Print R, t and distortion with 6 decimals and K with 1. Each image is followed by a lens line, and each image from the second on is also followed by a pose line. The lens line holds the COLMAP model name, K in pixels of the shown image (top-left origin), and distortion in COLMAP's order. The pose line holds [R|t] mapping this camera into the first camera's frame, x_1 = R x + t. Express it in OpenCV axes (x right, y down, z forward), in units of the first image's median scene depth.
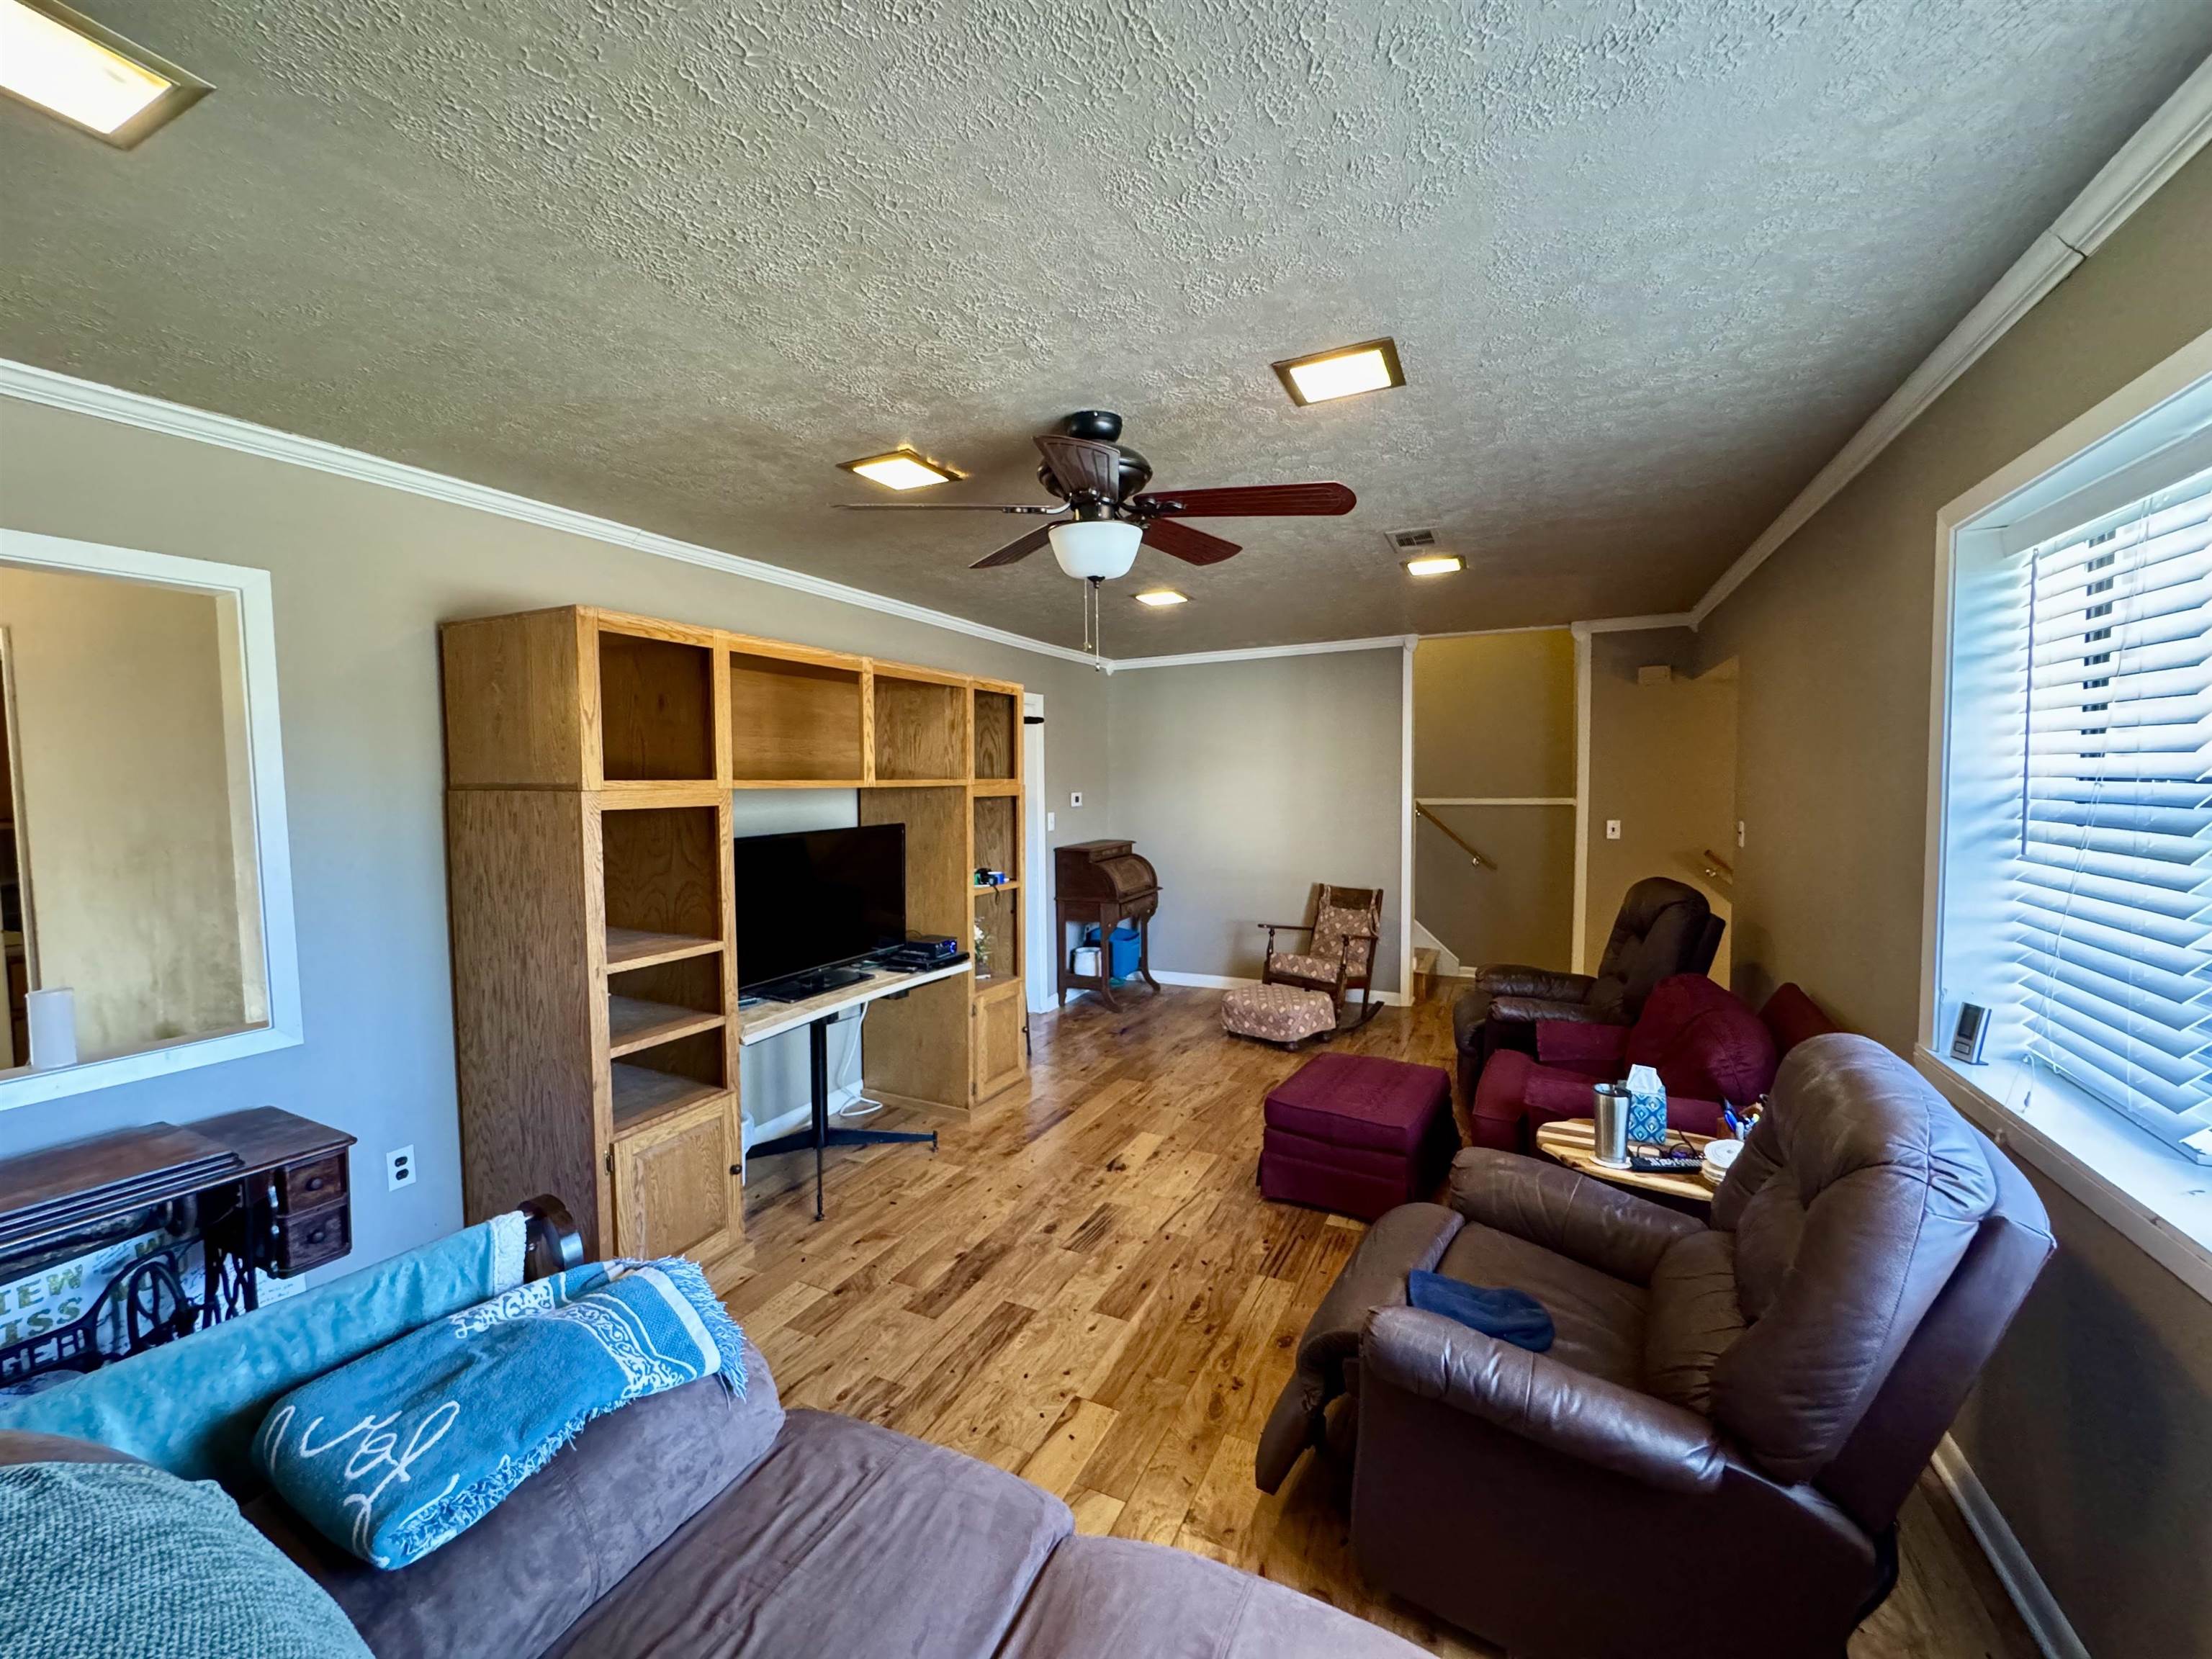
lens RADIAL K [[883.5, 0, 1106.0], [0, 883.5, 829.5], [0, 0, 1]] dist [-0.001022, 0.000548]
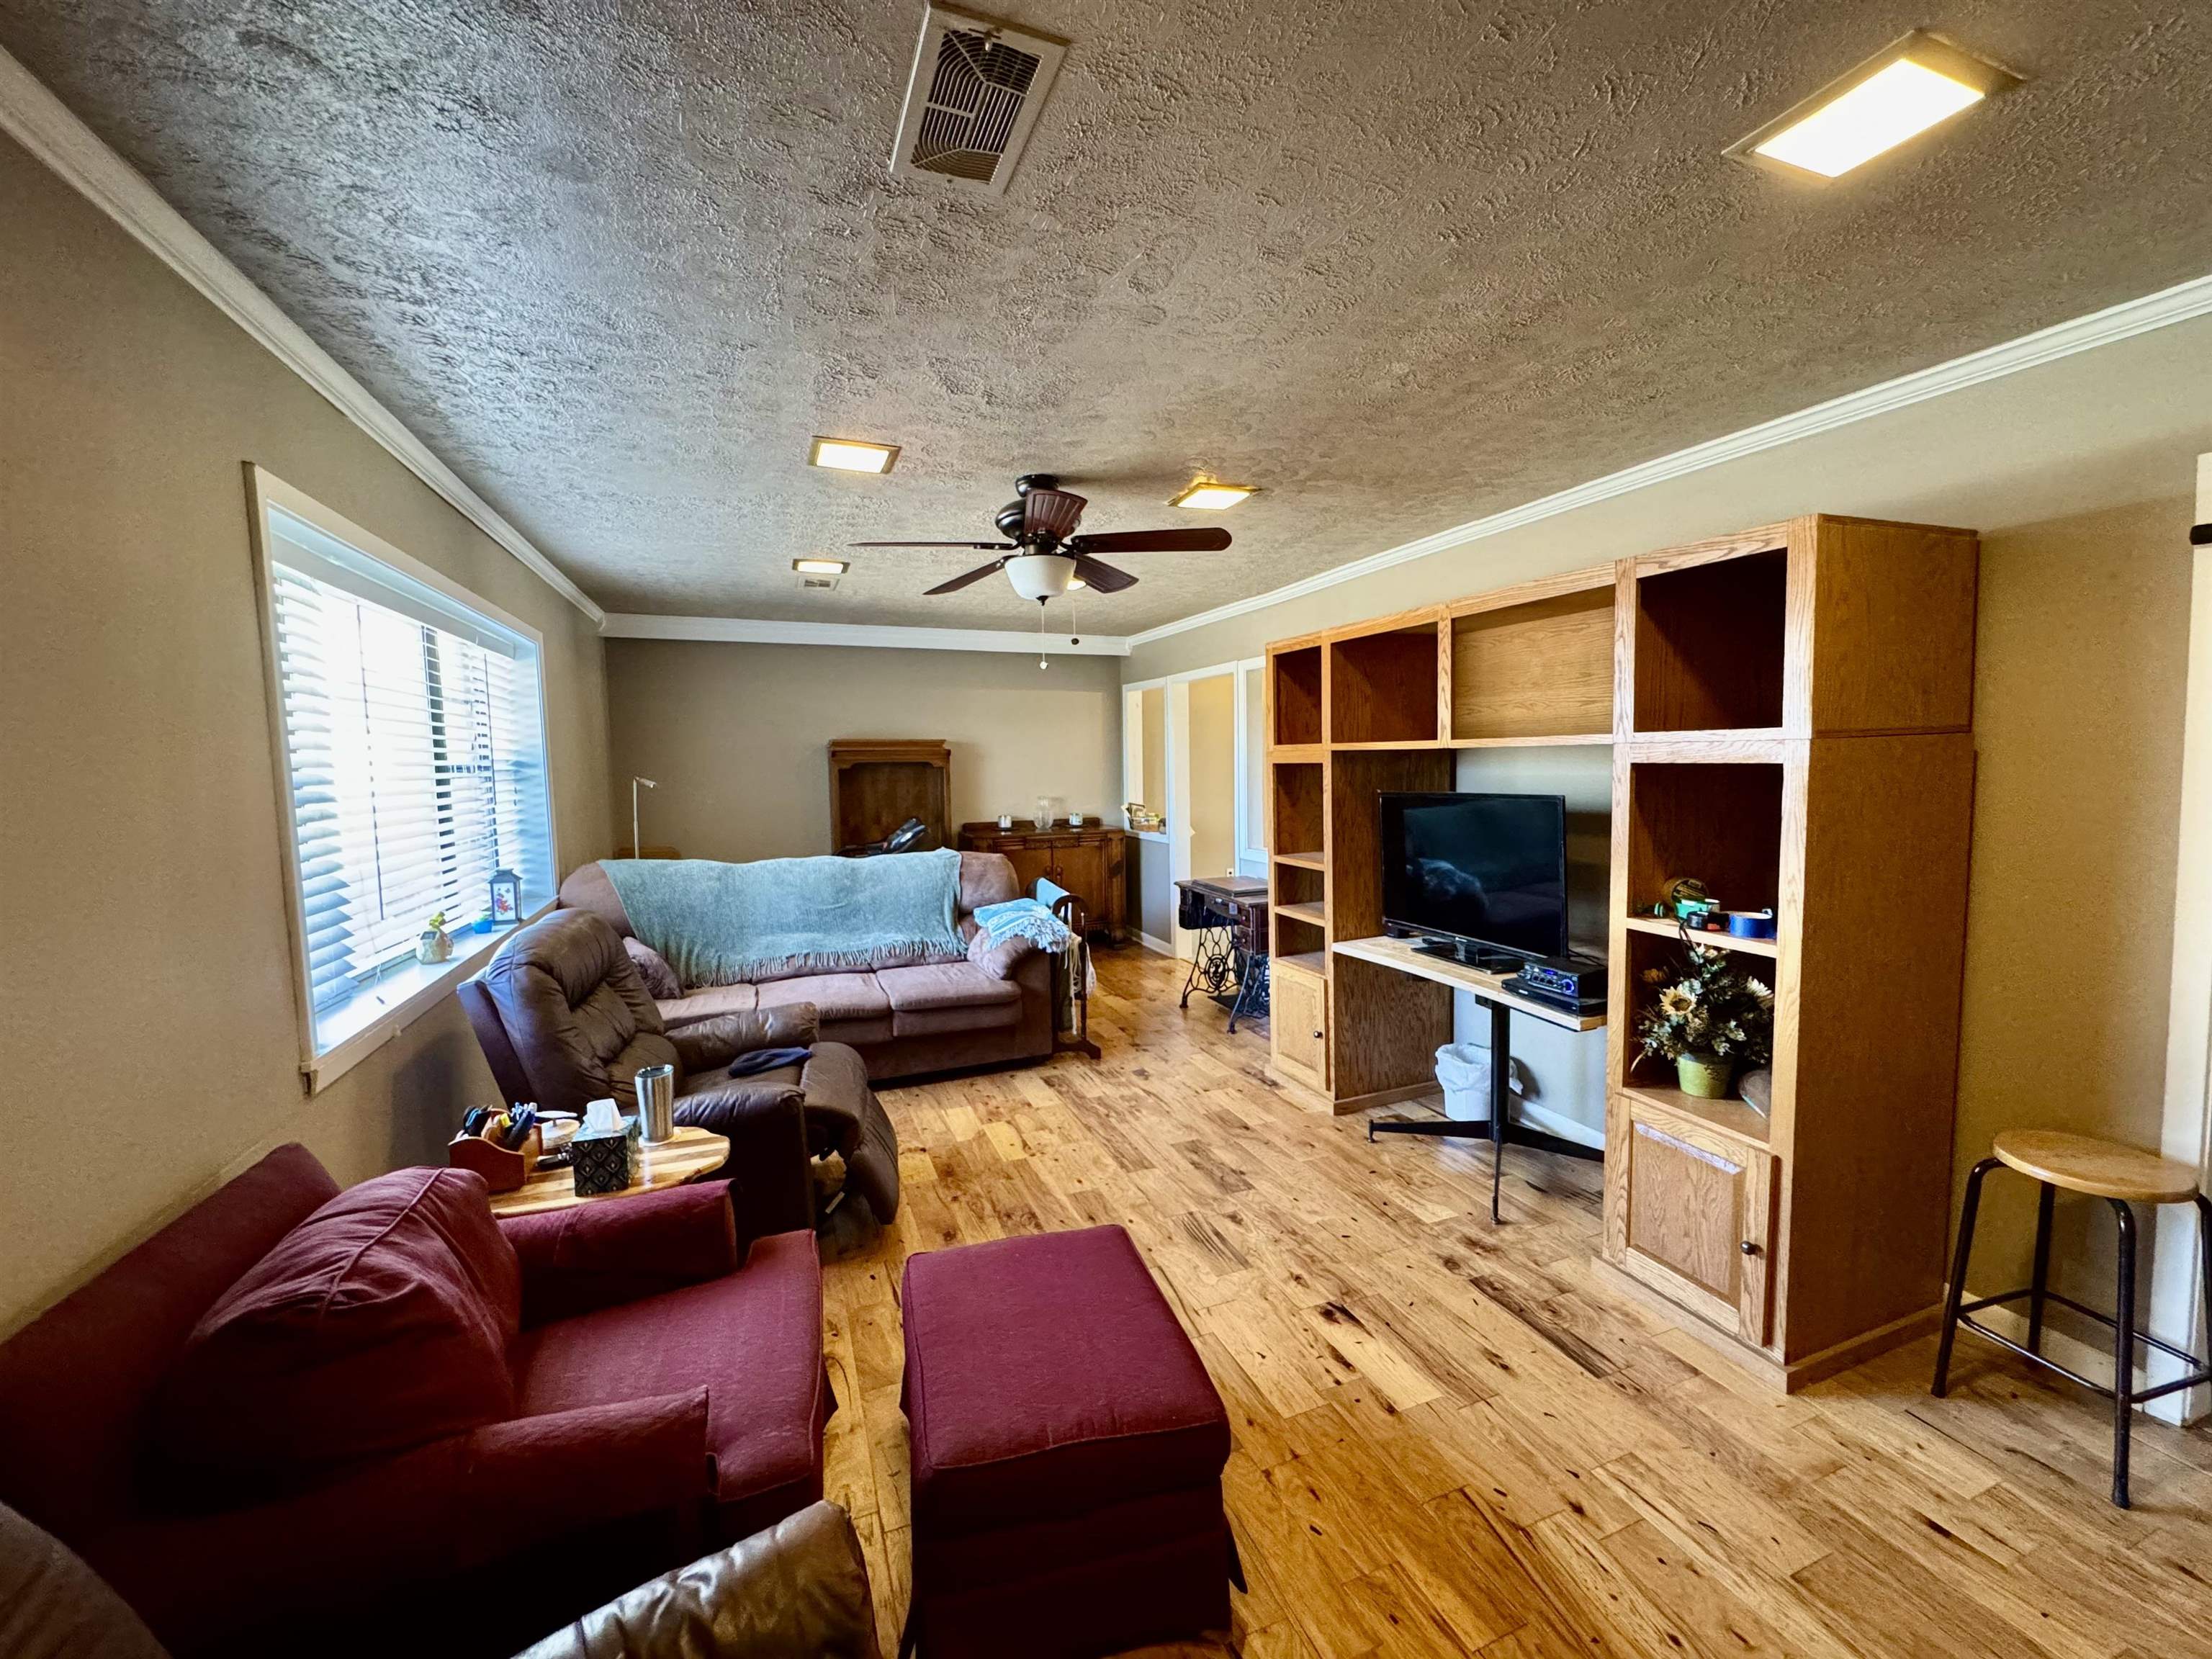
lens RADIAL K [[883.5, 0, 1106.0], [0, 883.5, 829.5], [0, 0, 1]] dist [-0.001022, 0.000548]
pose [[-0.680971, 0.092109, -0.726494, 0.658443], [-0.000346, 0.992018, 0.126098, -0.084149], [0.732310, 0.086120, -0.675504, 1.438739]]
